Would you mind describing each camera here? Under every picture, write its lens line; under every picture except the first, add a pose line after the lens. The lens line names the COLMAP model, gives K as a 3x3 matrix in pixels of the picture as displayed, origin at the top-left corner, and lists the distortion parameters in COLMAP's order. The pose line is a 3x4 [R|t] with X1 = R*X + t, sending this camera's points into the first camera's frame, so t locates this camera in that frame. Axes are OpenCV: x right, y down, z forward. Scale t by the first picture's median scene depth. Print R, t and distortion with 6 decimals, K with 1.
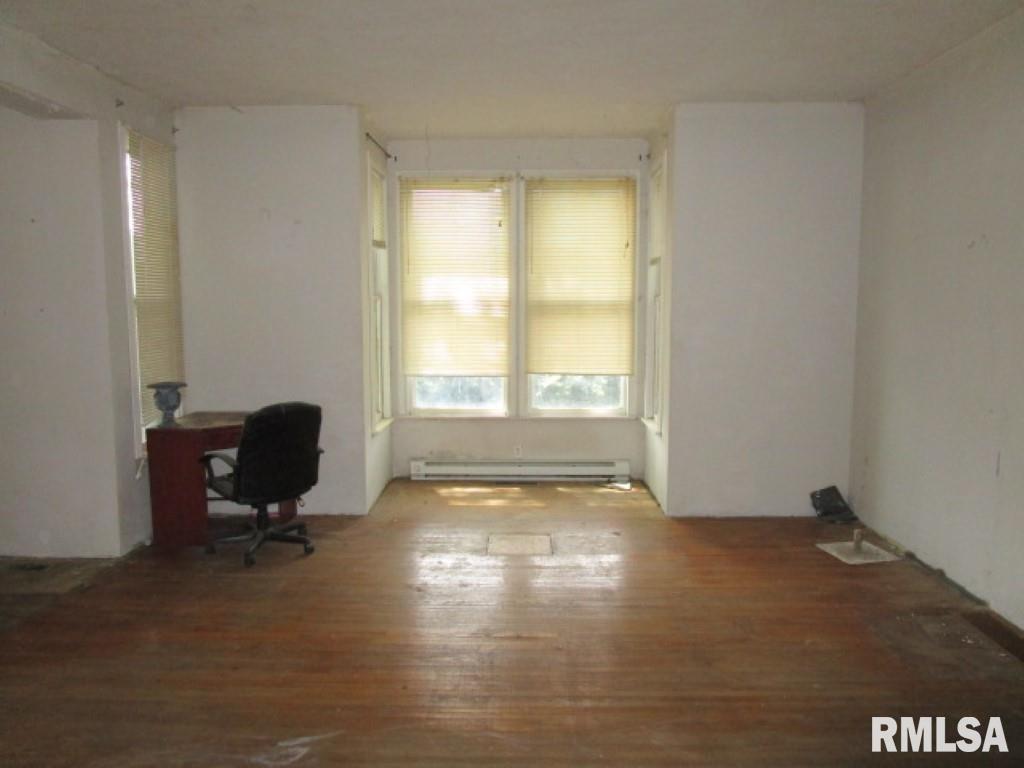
lens RADIAL K [[741.9, 0, 512.0], [0, 741.9, 384.0], [0, 0, 1]] dist [-0.019514, 0.010846]
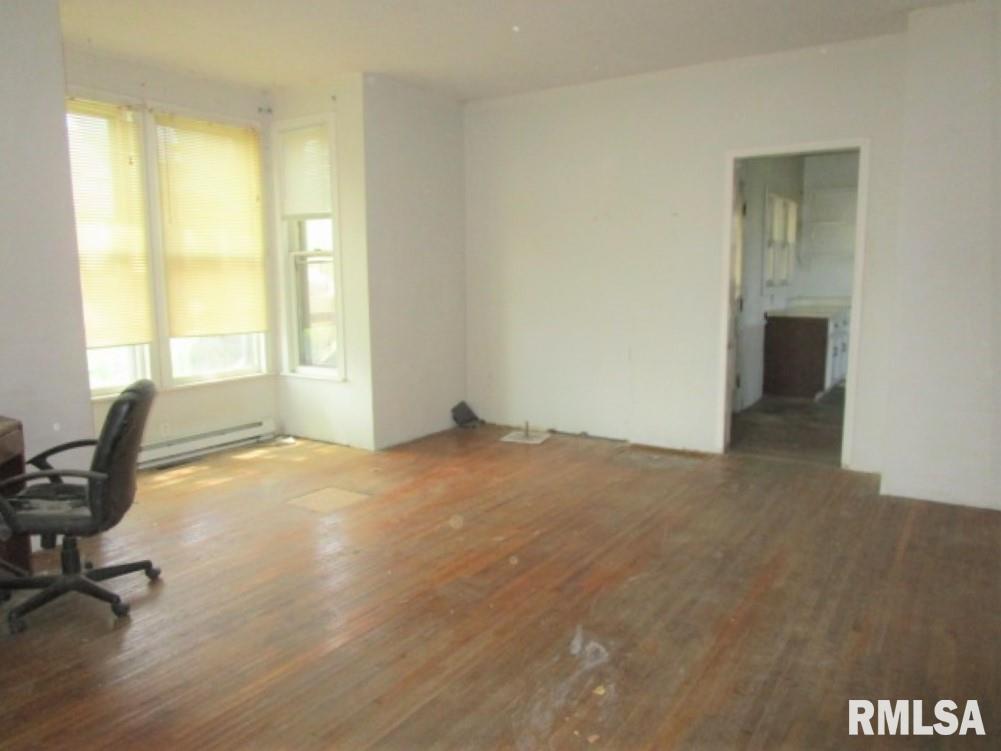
lens RADIAL K [[725.3, 0, 500.5], [0, 725.3, 375.5], [0, 0, 1]] dist [-0.019514, 0.010846]
pose [[0.561697, -0.122442, 0.818232, -0.477715], [0.106619, 0.991454, 0.075172, 0.007334], [-0.820444, 0.045015, 0.569952, 0.203297]]
